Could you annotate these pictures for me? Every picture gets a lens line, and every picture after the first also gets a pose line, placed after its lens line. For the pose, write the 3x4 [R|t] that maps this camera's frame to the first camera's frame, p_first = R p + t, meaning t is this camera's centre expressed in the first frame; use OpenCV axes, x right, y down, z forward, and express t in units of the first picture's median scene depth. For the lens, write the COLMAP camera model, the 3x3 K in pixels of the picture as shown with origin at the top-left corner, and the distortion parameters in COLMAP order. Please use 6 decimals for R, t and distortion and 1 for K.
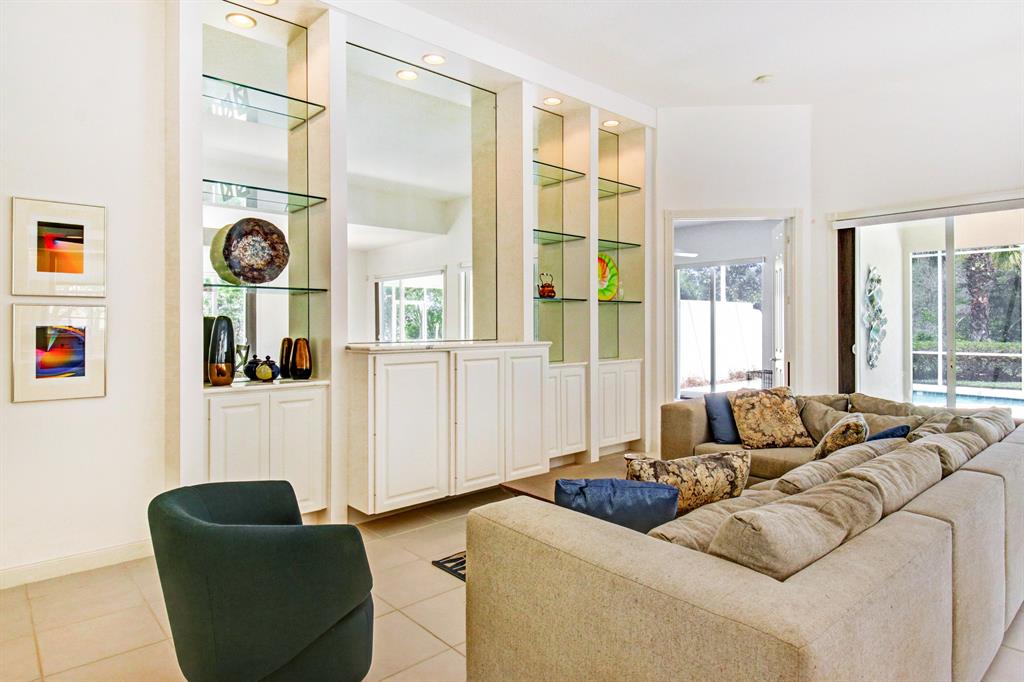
lens RADIAL K [[591.4, 0, 508.9], [0, 591.4, 325.0], [0, 0, 1]] dist [0.055126, -0.057126]
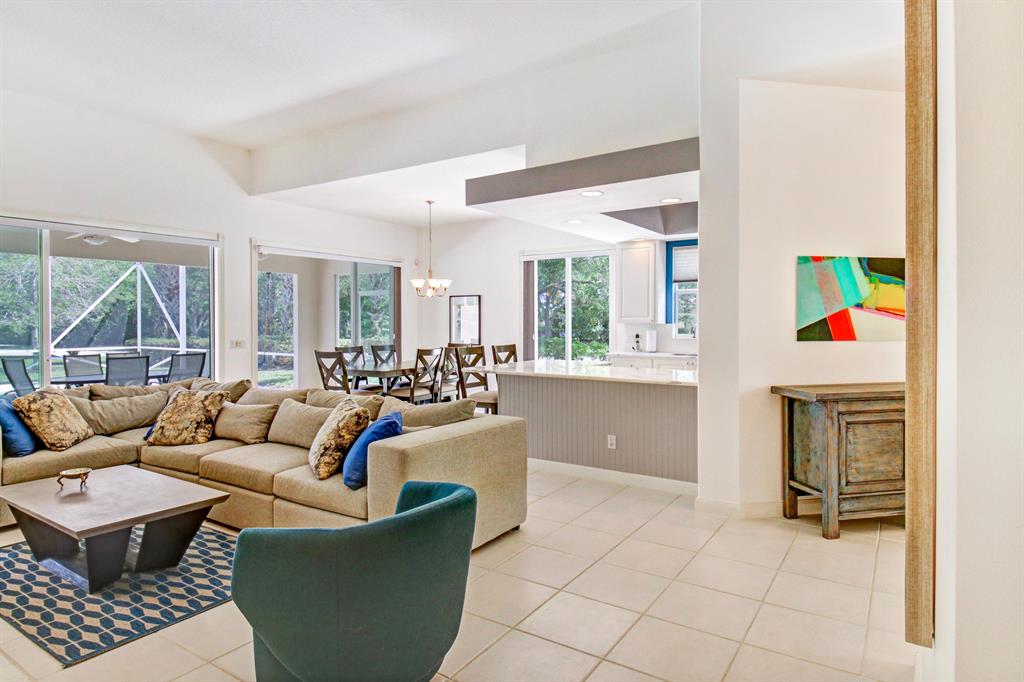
lens RADIAL K [[600.6, 0, 512.3], [0, 600.6, 326.4], [0, 0, 1]] dist [-0.003644, -0.001623]
pose [[-0.256094, -0.004383, 0.966642, -0.529185], [0.006188, 0.999962, 0.006173, 0.001466], [-0.966632, 0.007563, -0.256057, 0.382578]]
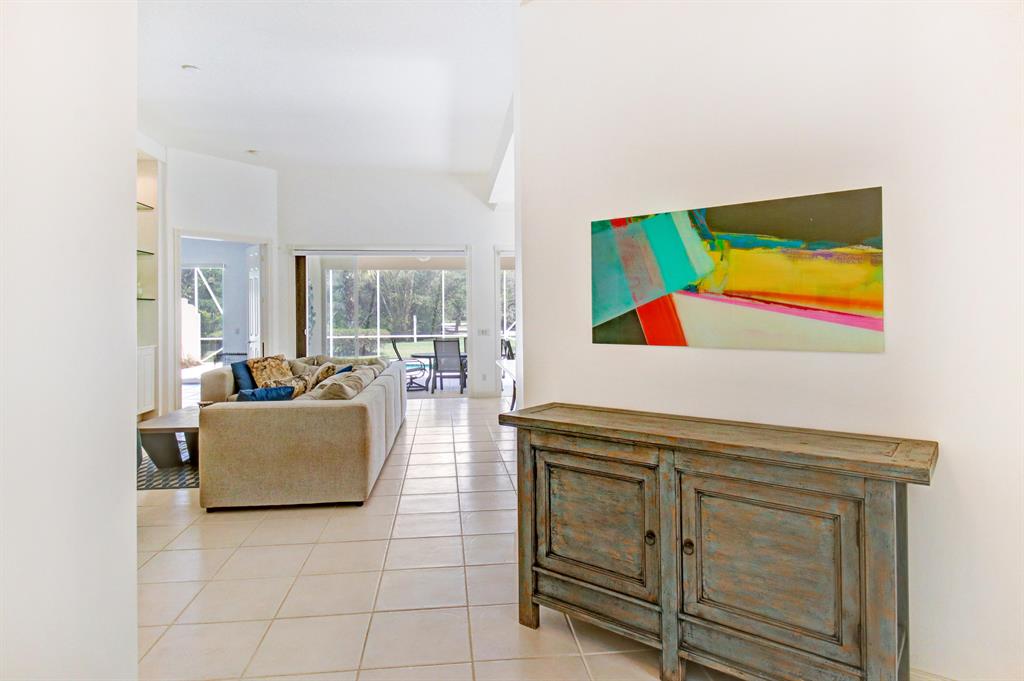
lens RADIAL K [[592.7, 0, 512.1], [0, 592.7, 308.9], [0, 0, 1]] dist [-0.000742, -0.000282]
pose [[0.580665, 0.005168, 0.814127, -0.371659], [0.008241, 0.999891, -0.012225, 0.002504], [-0.814101, 0.013807, 0.580559, -0.348427]]
